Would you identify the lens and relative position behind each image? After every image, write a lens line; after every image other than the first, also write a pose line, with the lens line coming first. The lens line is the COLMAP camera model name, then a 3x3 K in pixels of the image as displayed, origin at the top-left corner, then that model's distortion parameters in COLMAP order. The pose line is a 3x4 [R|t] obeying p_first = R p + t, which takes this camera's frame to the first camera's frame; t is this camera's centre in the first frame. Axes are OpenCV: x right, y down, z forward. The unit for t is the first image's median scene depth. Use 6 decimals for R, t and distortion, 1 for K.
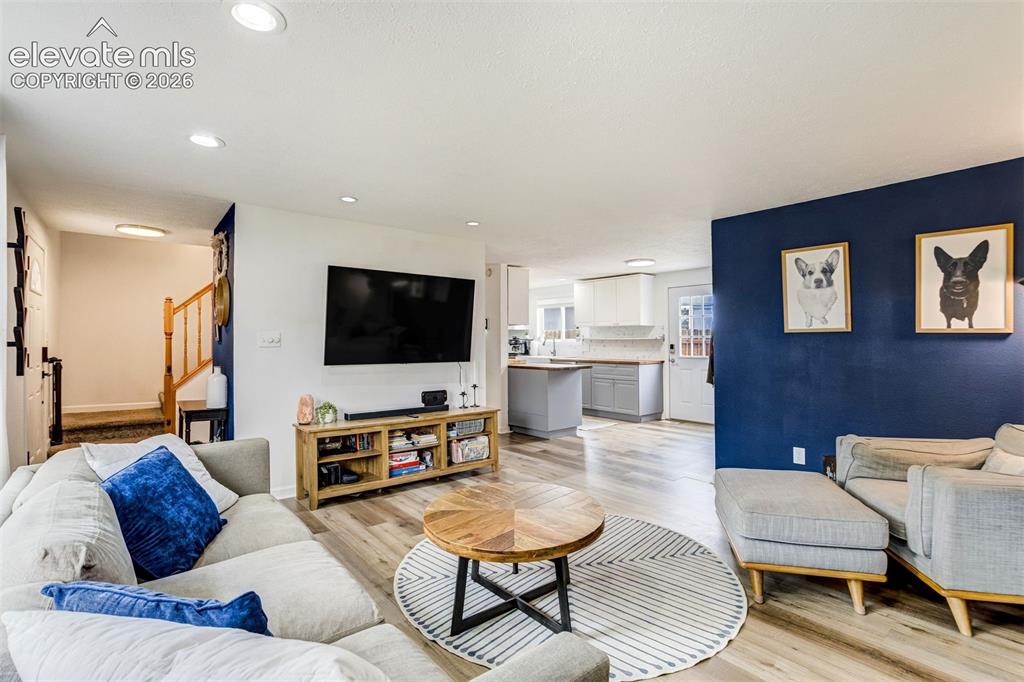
lens RADIAL K [[469.6, 0, 505.2], [0, 469.6, 339.9], [0, 0, 1]] dist [-0.031173, 0.006231]
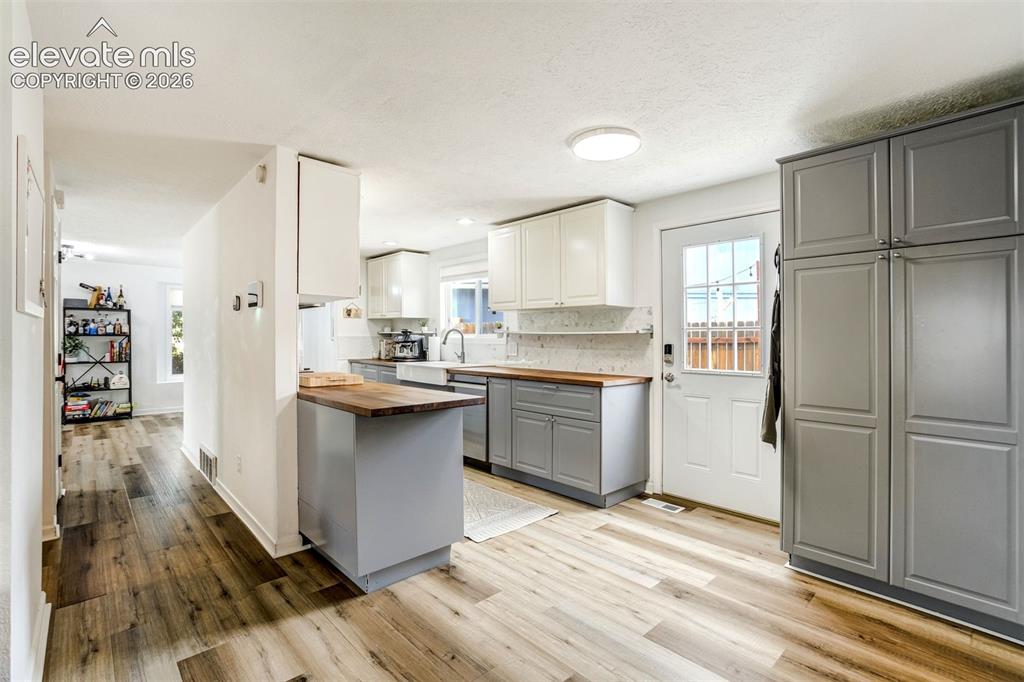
lens RADIAL K [[469.6, 0, 520.5], [0, 469.6, 335.3], [0, 0, 1]] dist [-0.031173, 0.006231]
pose [[0.996033, 0.008288, 0.088601, 0.153356], [-0.007879, 0.999957, -0.004965, 0.003067], [-0.088638, 0.004247, 0.996055, 0.509553]]
